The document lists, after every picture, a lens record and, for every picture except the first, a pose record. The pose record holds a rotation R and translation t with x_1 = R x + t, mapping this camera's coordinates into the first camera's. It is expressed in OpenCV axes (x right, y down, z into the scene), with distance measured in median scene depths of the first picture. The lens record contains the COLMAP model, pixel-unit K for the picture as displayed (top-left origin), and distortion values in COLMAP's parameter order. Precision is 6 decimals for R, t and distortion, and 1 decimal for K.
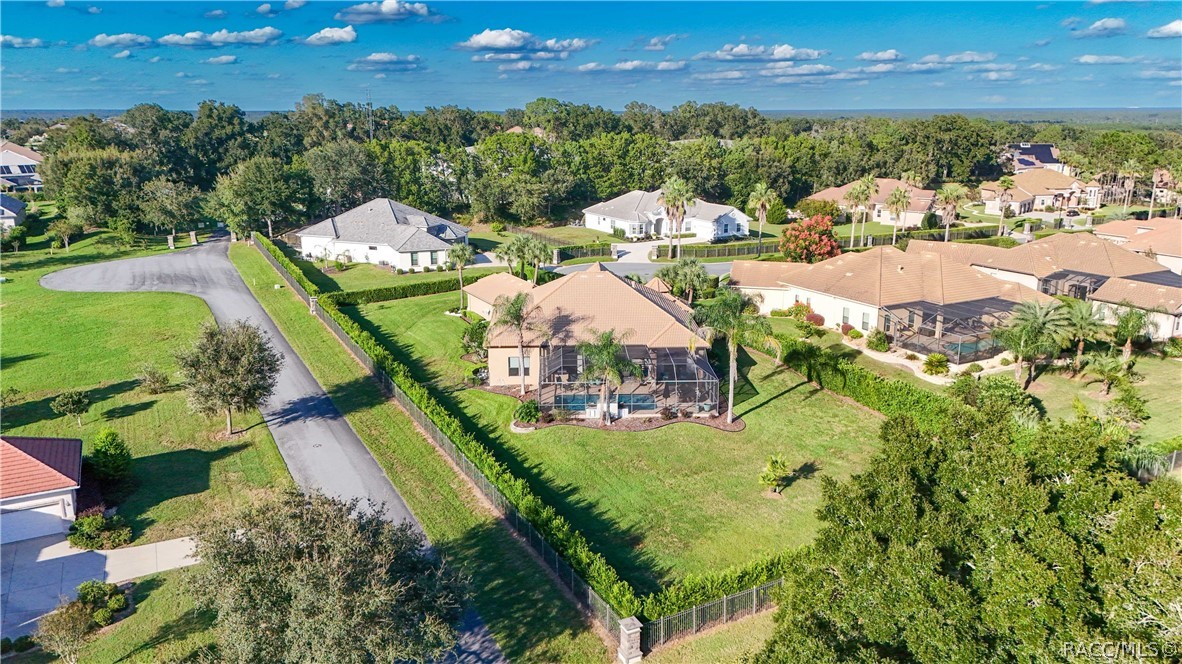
lens RADIAL K [[867.6, 0, 592.1], [0, 867.6, 338.4], [0, 0, 1]] dist [0.066074, -0.069638]
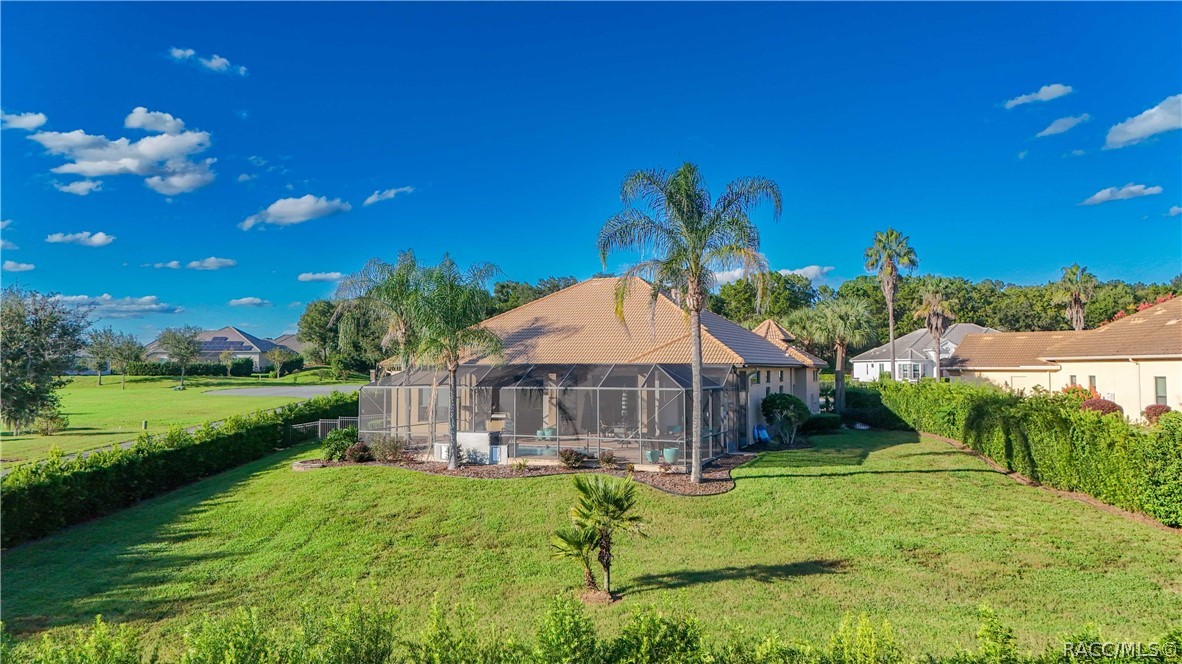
lens RADIAL K [[867.6, 0, 592.9], [0, 867.6, 327.9], [0, 0, 1]] dist [0.066074, -0.069638]
pose [[0.897192, -0.022320, -0.441075, 0.177612], [-0.110800, 0.955404, -0.273726, 0.086017], [0.427515, 0.294456, 0.854708, 0.344480]]
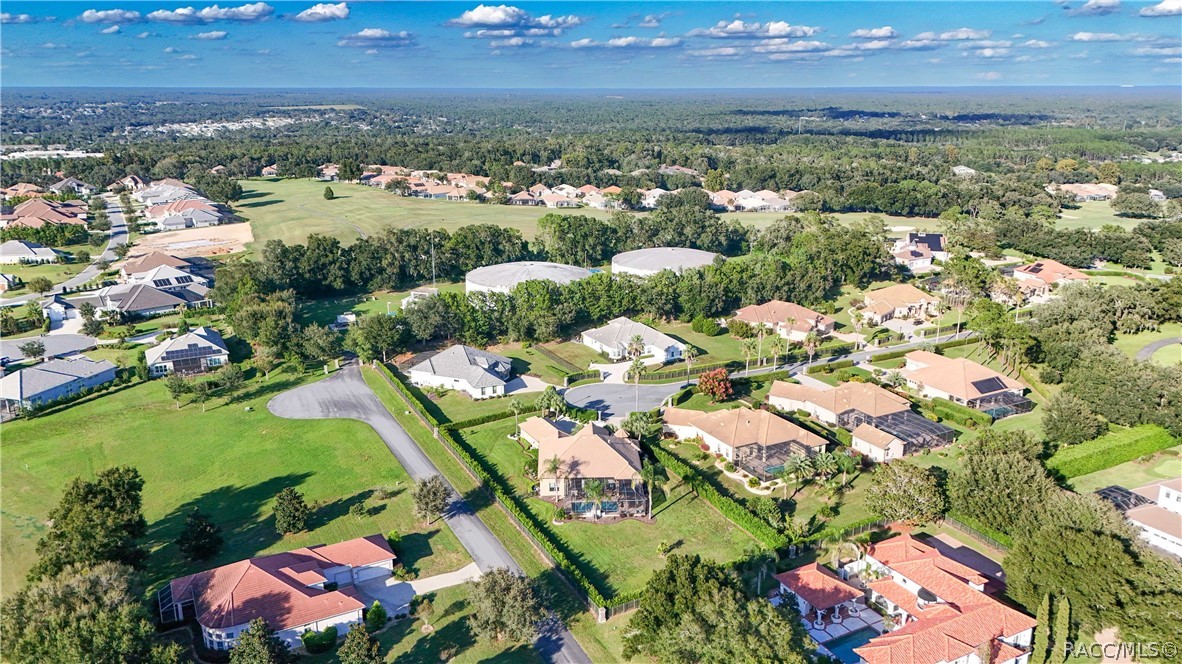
lens RADIAL K [[867.6, 0, 591.0], [0, 867.6, 335.1], [0, 0, 1]] dist [0.066074, -0.069638]
pose [[0.999982, -0.001169, 0.005854, -0.004454], [0.001045, 0.999775, 0.021173, -0.250604], [-0.005877, -0.021166, 0.999759, -0.730579]]
